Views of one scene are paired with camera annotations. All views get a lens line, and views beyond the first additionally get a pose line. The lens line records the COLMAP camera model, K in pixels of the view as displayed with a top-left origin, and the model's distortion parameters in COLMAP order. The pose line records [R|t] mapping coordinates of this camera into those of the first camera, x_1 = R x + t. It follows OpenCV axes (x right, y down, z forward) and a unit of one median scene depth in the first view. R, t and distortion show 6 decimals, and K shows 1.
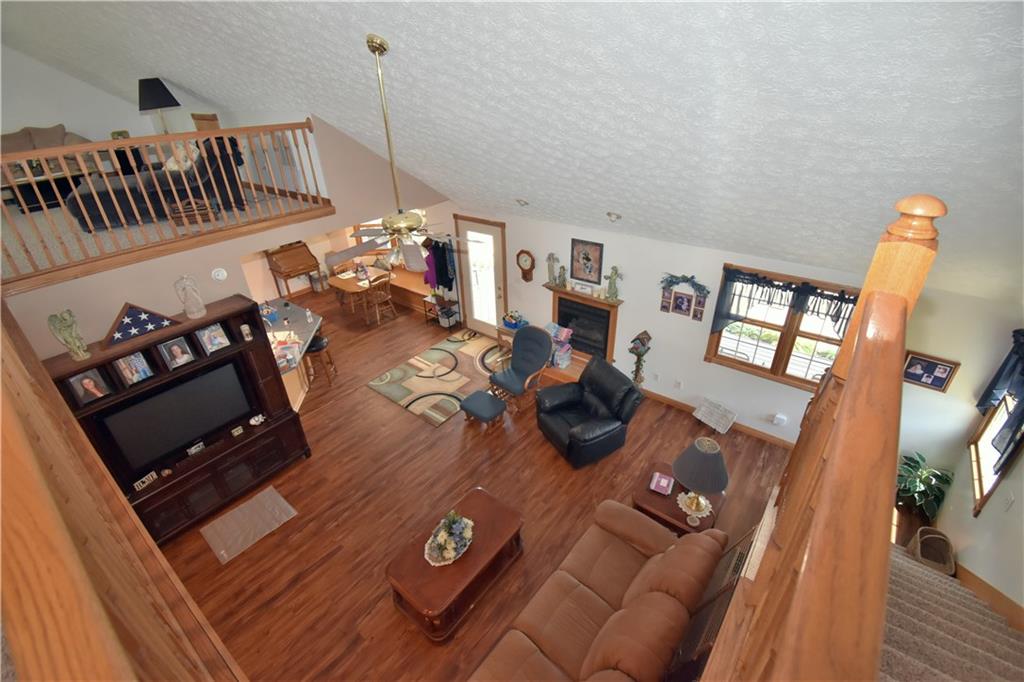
lens RADIAL K [[452.9, 0, 511.9], [0, 452.9, 335.4], [0, 0, 1]] dist [0.020522, -0.025844]
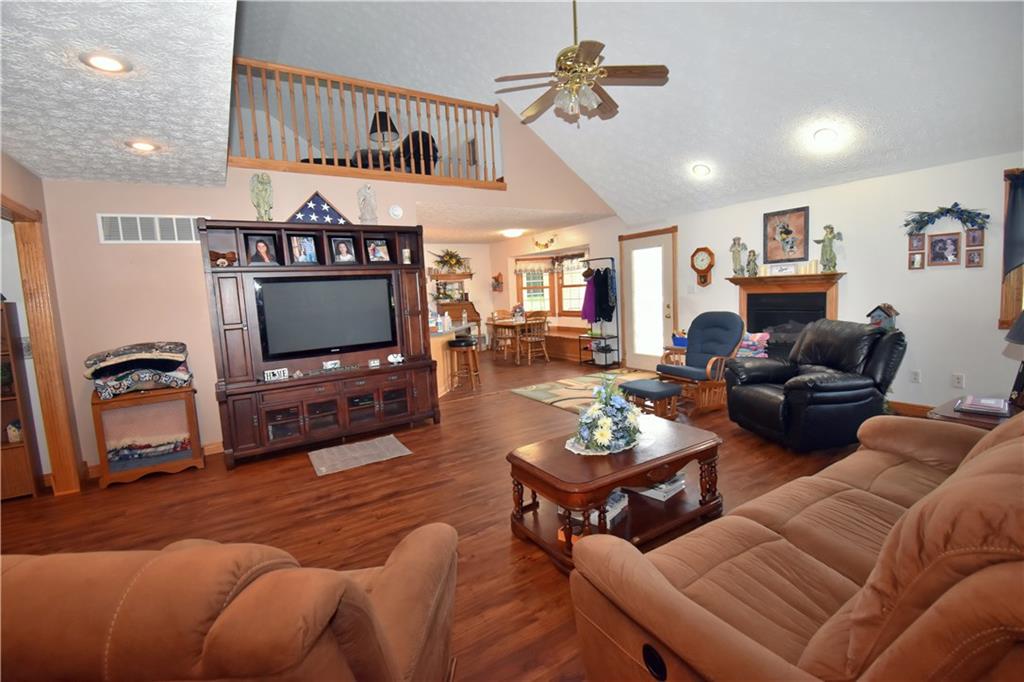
lens RADIAL K [[452.9, 0, 511.9], [0, 452.9, 335.4], [0, 0, 1]] dist [0.020522, -0.025844]
pose [[0.945672, 0.014001, -0.324820, -0.036697], [-0.137529, 0.922511, -0.360636, 0.403043], [0.294601, 0.385716, 0.874319, 0.228384]]
